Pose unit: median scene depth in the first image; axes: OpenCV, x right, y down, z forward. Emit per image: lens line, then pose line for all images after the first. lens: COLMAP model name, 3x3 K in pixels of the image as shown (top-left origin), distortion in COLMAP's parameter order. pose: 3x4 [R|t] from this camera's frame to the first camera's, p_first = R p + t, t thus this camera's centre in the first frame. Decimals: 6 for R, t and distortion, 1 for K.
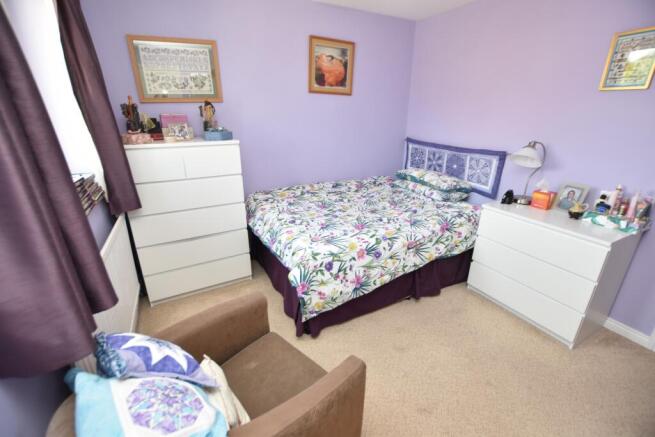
lens RADIAL K [[288.1, 0, 327.8], [0, 288.1, 217.3], [0, 0, 1]] dist [-0.027931, 0.004111]
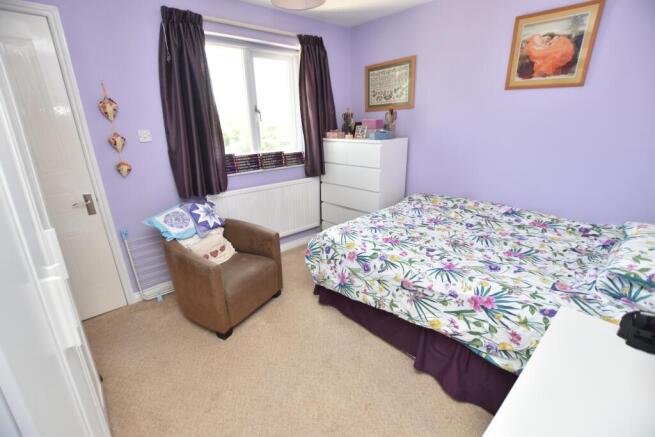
lens RADIAL K [[288.1, 0, 326.9], [0, 288.1, 216.4], [0, 0, 1]] dist [-0.027931, 0.004111]
pose [[0.244710, 0.293423, -0.924132, 0.832825], [-0.306160, 0.927732, 0.213495, -0.160653], [0.919991, 0.230688, 0.316859, 0.482526]]
